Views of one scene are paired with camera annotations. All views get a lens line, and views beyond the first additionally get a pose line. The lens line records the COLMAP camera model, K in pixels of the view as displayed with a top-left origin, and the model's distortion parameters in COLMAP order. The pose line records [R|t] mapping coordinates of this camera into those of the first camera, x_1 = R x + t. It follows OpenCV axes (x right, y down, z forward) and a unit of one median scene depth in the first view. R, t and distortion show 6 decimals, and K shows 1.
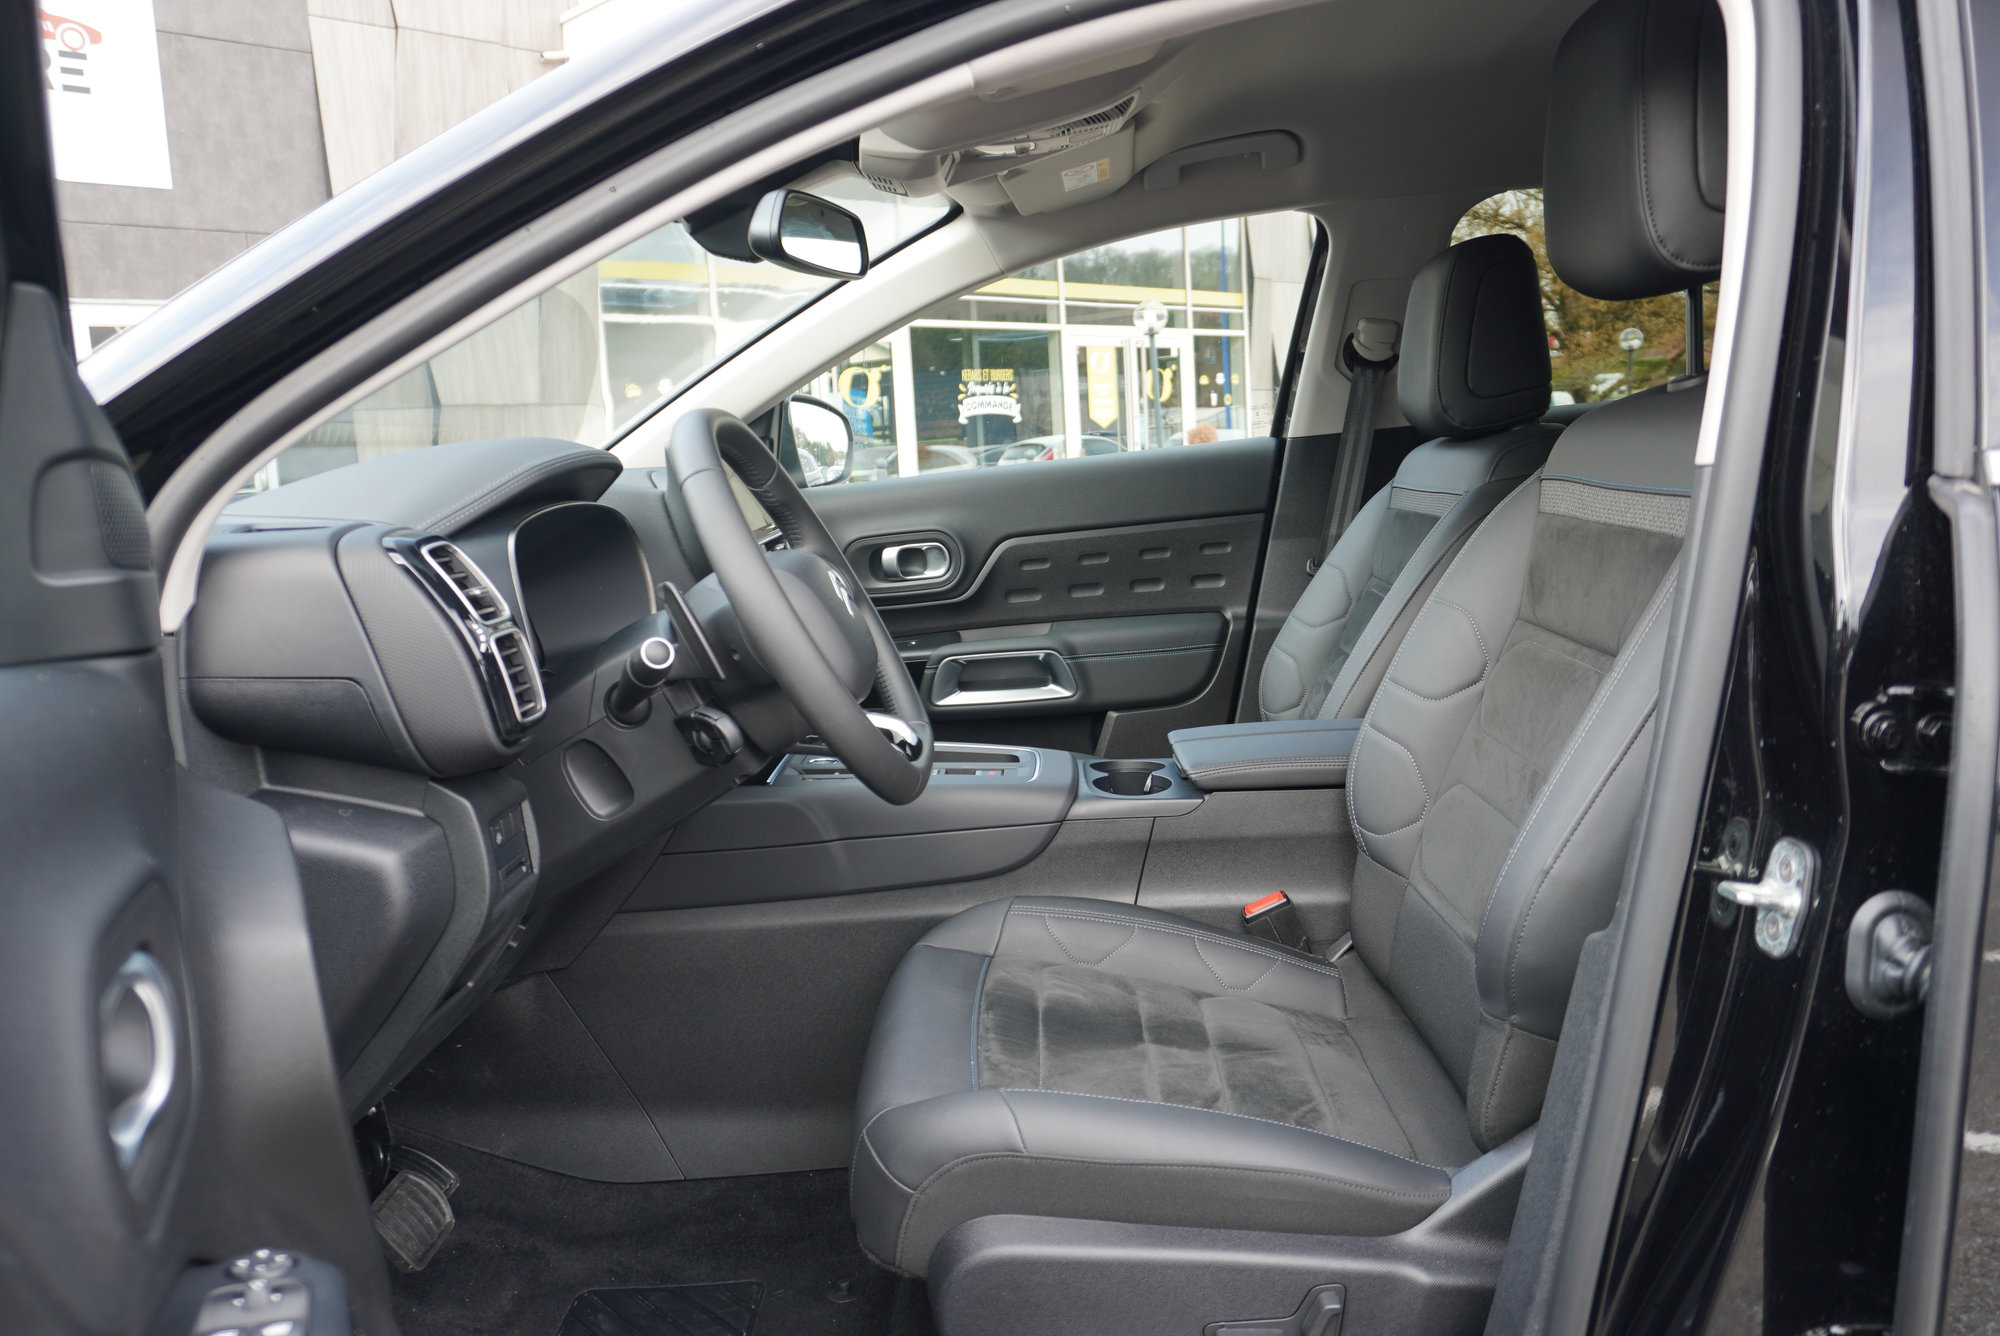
lens RADIAL K [[1511.7, 0, 990.5], [0, 1511.7, 659.7], [0, 0, 1]] dist [-0.031773, 0.018089]
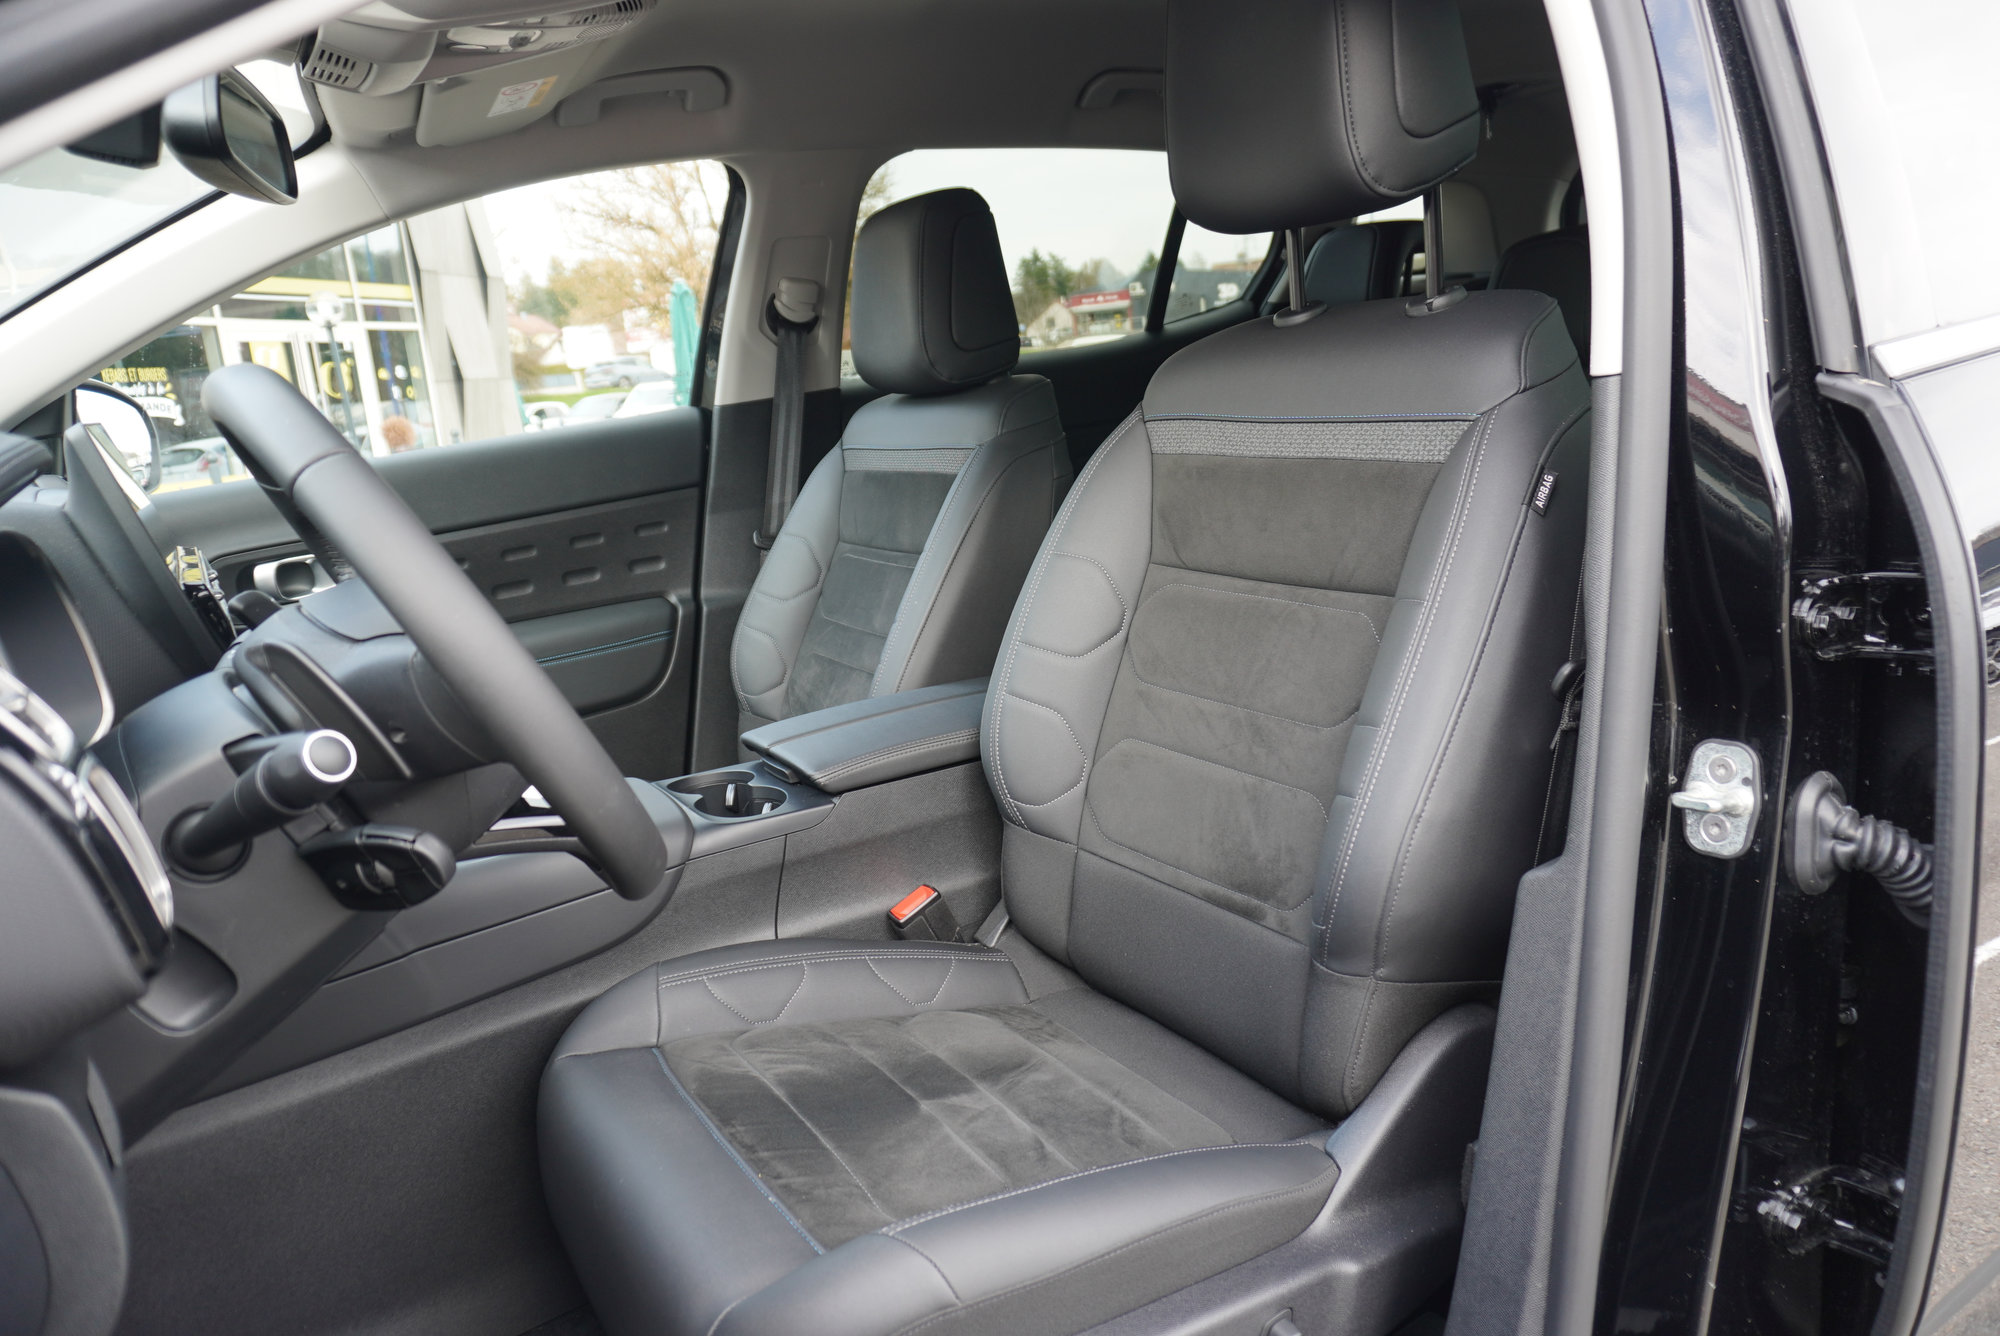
lens RADIAL K [[1362.7, 0, 1013.7], [0, 1362.7, 661.8], [0, 0, 1]] dist [-0.039862, 0.021318]
pose [[0.829110, -0.141208, 0.540959, -0.189725], [0.125986, 0.989881, 0.065297, -0.028701], [-0.544705, 0.014015, 0.838510, 0.265298]]
